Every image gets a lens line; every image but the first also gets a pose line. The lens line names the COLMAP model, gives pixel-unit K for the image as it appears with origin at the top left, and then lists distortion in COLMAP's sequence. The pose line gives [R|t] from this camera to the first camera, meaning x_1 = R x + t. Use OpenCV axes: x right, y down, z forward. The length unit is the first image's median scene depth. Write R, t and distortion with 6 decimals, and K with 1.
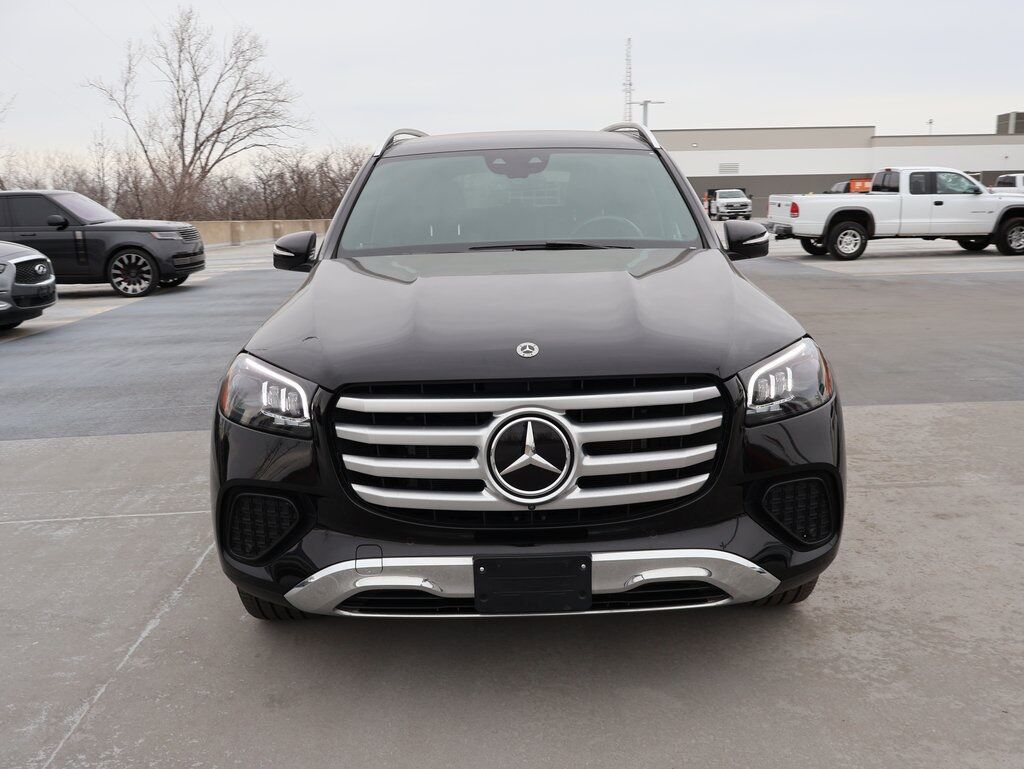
lens RADIAL K [[1005.9, 0, 511.8], [0, 1005.9, 320.2], [0, 0, 1]] dist [0.006622, -0.011723]
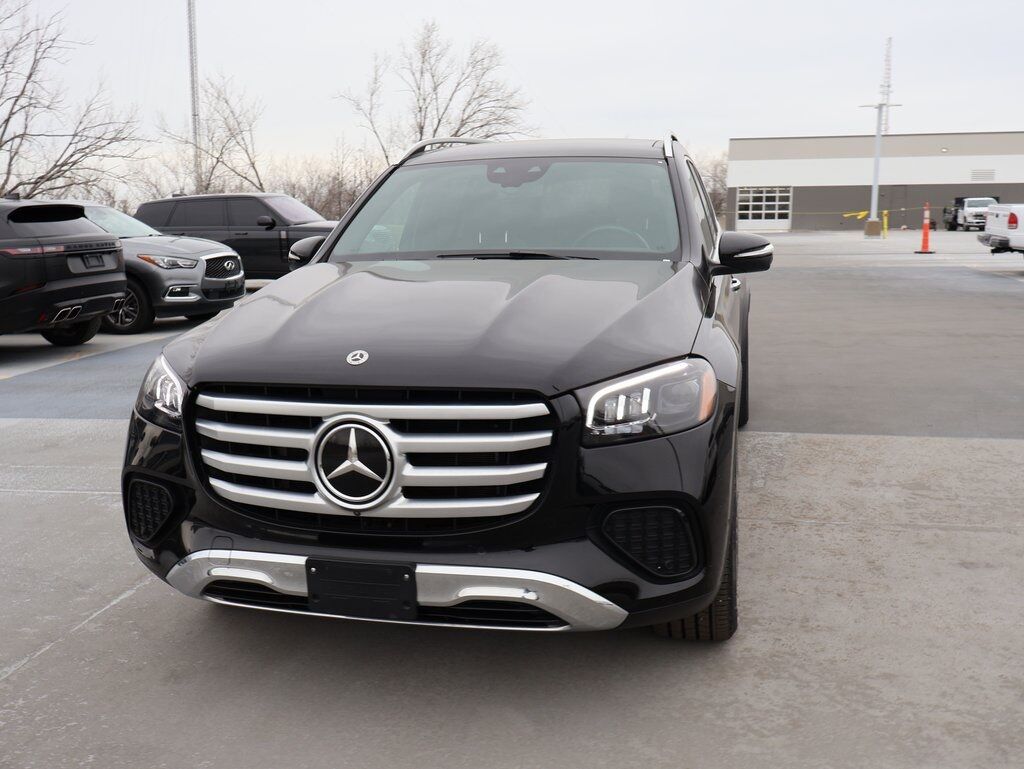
lens RADIAL K [[1005.4, 0, 519.3], [0, 1005.4, 310.0], [0, 0, 1]] dist [0.005319, -0.024880]
pose [[0.971808, 0.035114, -0.233146, 0.330327], [-0.038500, 0.999209, -0.009988, -0.011892], [0.232611, 0.018682, 0.972391, 0.039768]]
